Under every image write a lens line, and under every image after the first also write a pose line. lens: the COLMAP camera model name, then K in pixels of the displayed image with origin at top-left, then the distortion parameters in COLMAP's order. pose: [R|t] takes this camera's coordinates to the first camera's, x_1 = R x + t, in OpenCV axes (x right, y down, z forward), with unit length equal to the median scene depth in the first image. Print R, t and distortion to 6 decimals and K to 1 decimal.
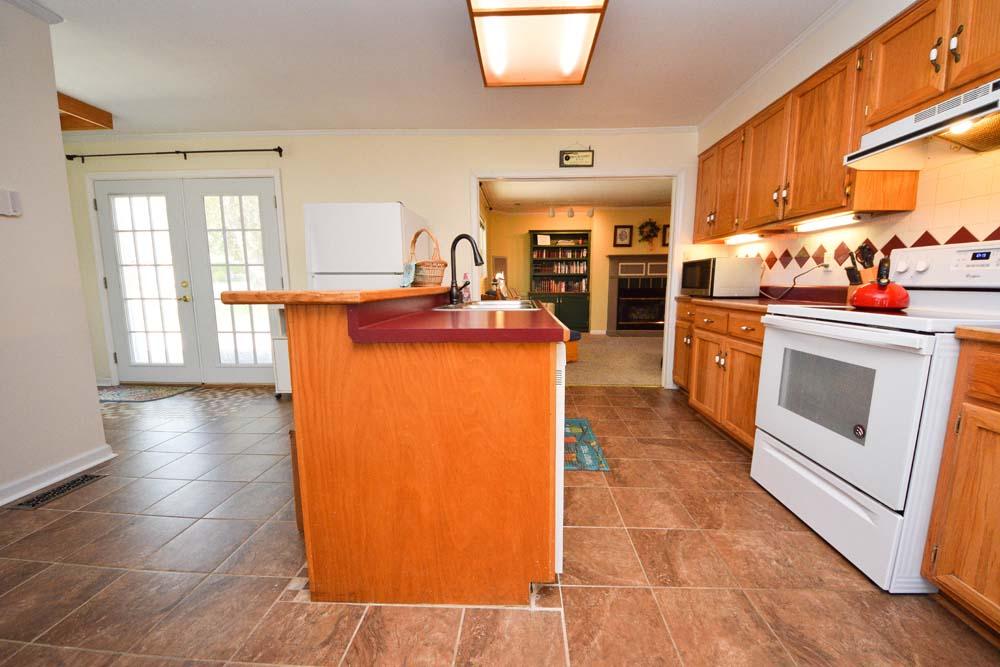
lens RADIAL K [[366.4, 0, 500.0], [0, 366.4, 333.5], [0, 0, 1]] dist [-0.000021, -0.011892]
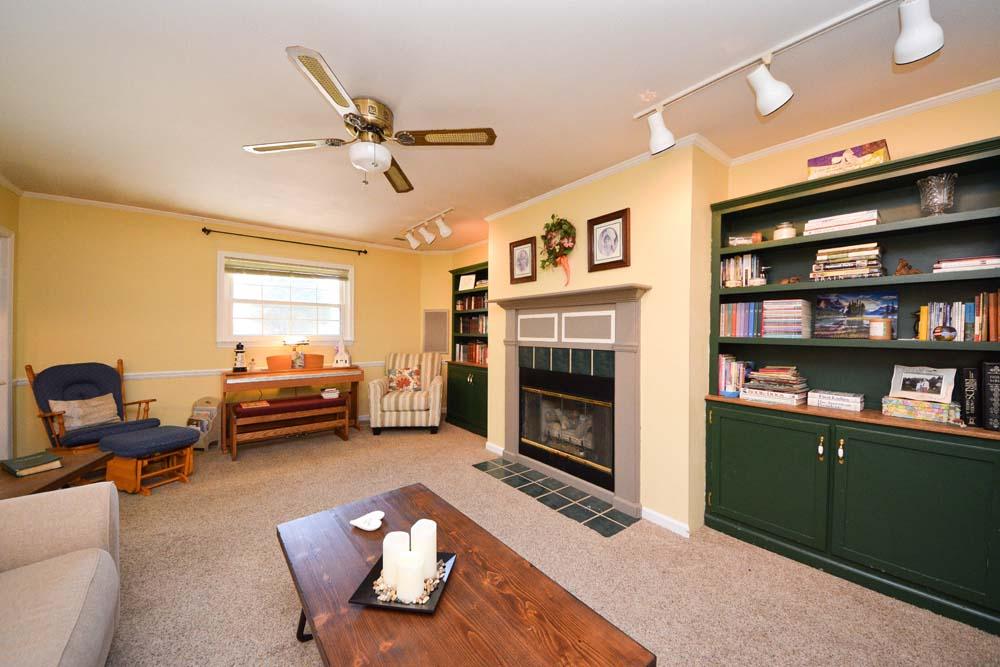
lens RADIAL K [[366.4, 0, 500.0], [0, 366.4, 333.5], [0, 0, 1]] dist [-0.000021, -0.011892]
pose [[0.654610, 0.011530, -0.755879, 0.651405], [-0.109329, 0.990816, -0.079568, -0.121077], [0.748019, 0.134725, 0.649859, 0.638247]]
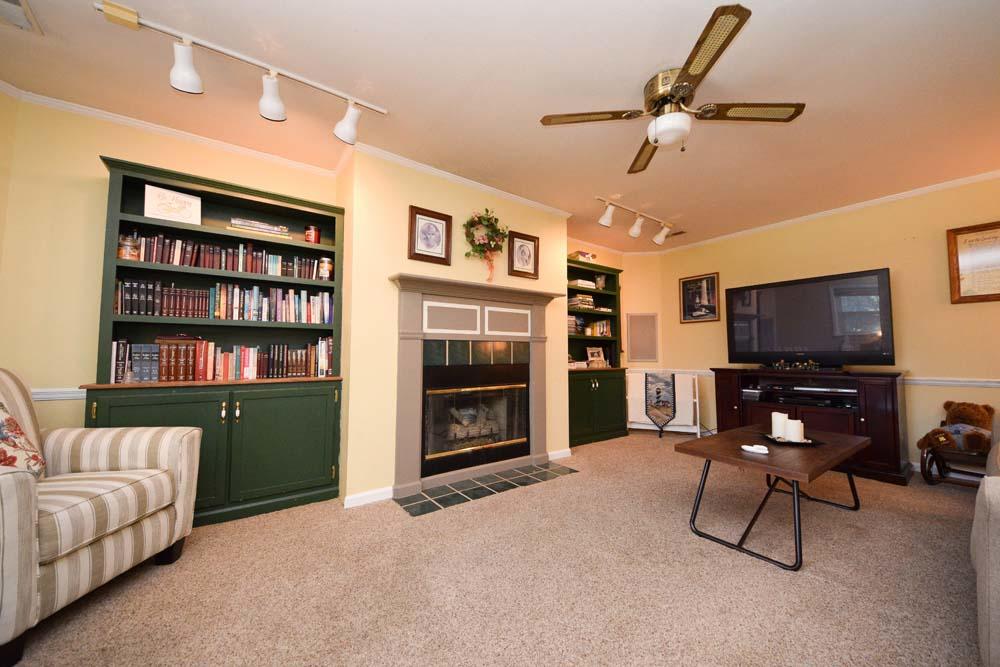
lens RADIAL K [[368.0, 0, 527.7], [0, 368.0, 331.3], [0, 0, 1]] dist [-0.000055, -0.012551]
pose [[0.751619, 0.042168, 0.658249, 0.146394], [0.086845, 0.982940, -0.162132, -0.083709], [-0.653856, 0.179027, 0.735134, 0.618359]]
